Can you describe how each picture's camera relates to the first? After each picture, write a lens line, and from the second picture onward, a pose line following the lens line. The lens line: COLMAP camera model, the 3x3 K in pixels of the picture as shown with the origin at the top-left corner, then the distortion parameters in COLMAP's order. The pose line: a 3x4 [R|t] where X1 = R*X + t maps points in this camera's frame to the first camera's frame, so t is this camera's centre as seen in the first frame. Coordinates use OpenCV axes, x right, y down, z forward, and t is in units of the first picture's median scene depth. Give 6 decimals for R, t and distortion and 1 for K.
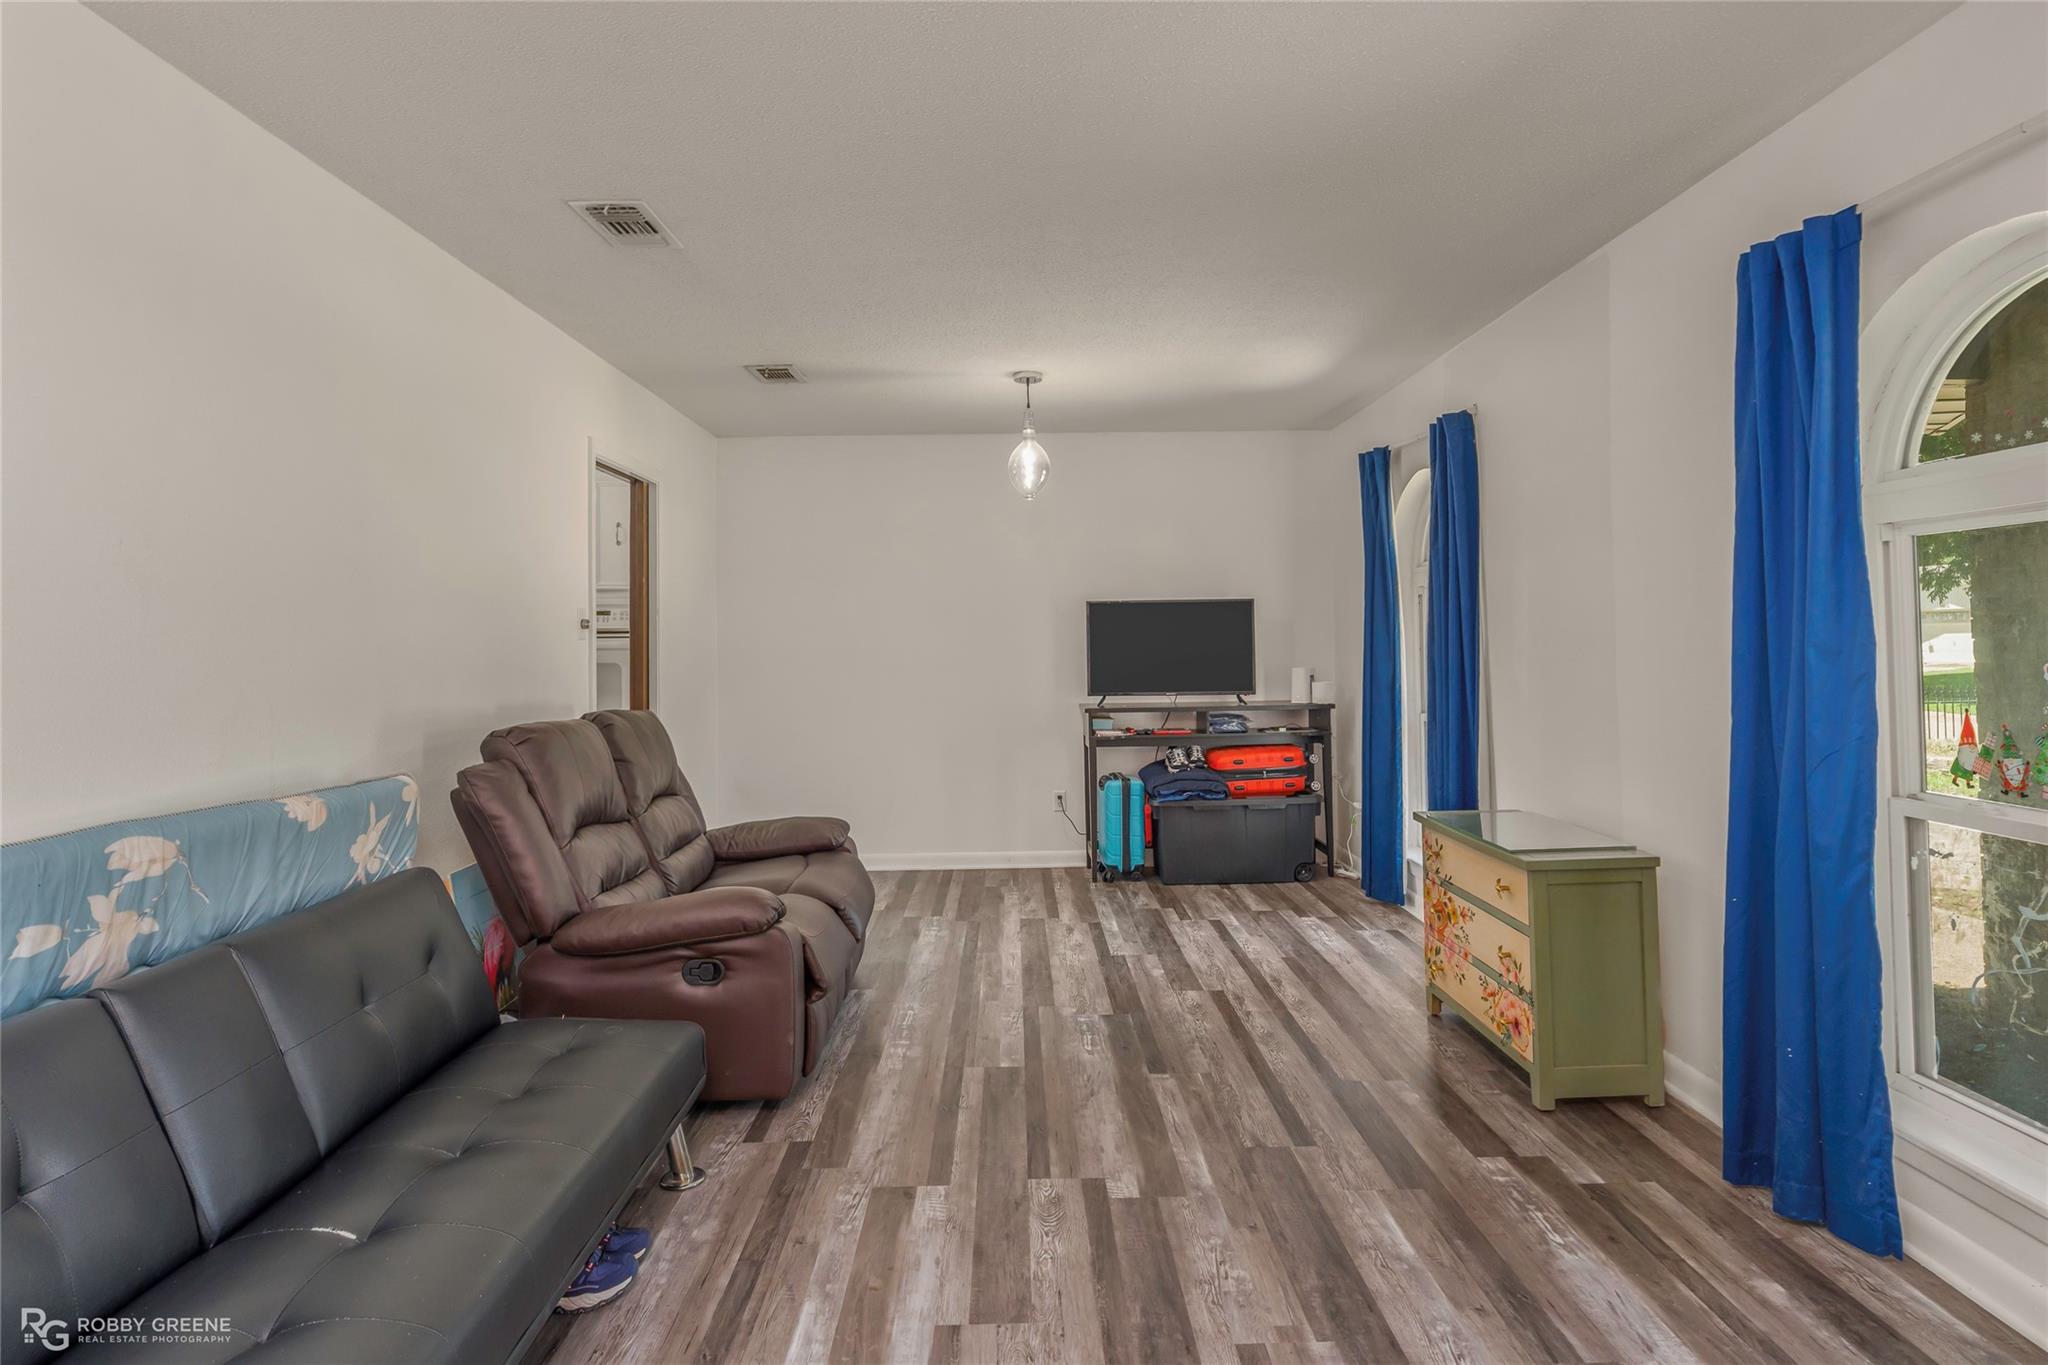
lens RADIAL K [[1126.1, 0, 1024.0], [0, 1126.1, 682.5], [0, 0, 1]] dist [-0.003209, -0.000485]
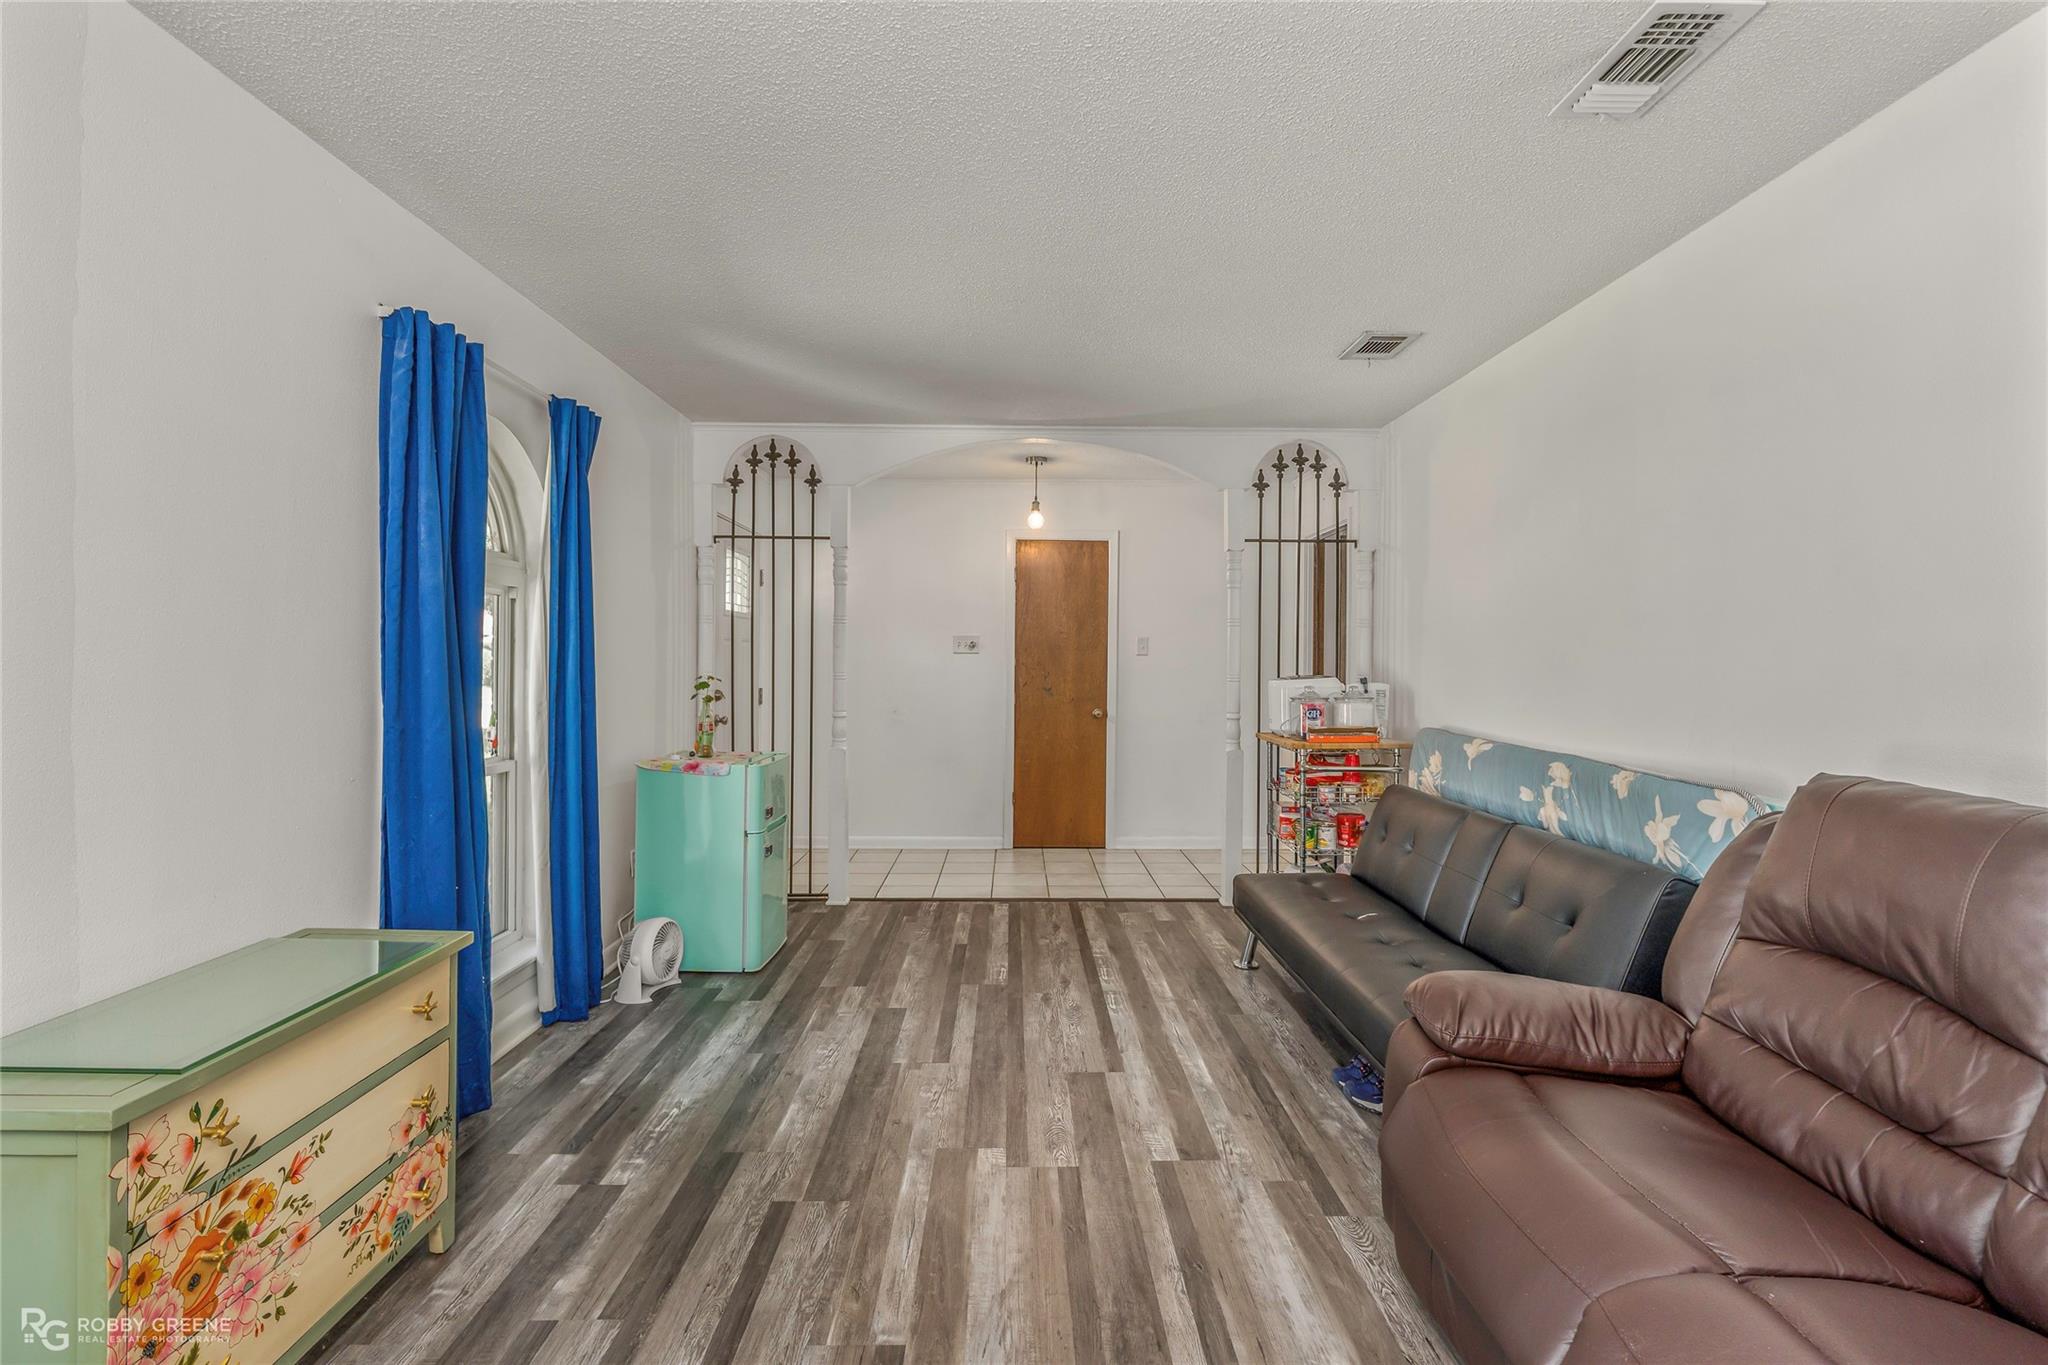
lens RADIAL K [[935.2, 0, 1022.5], [0, 935.2, 664.9], [0, 0, 1]] dist [-0.010950, 0.005952]
pose [[-0.999970, 0.007700, -0.000389, 0.055264], [0.007677, 0.999088, 0.042013, -0.069370], [0.000712, 0.042009, -0.999117, 1.927184]]
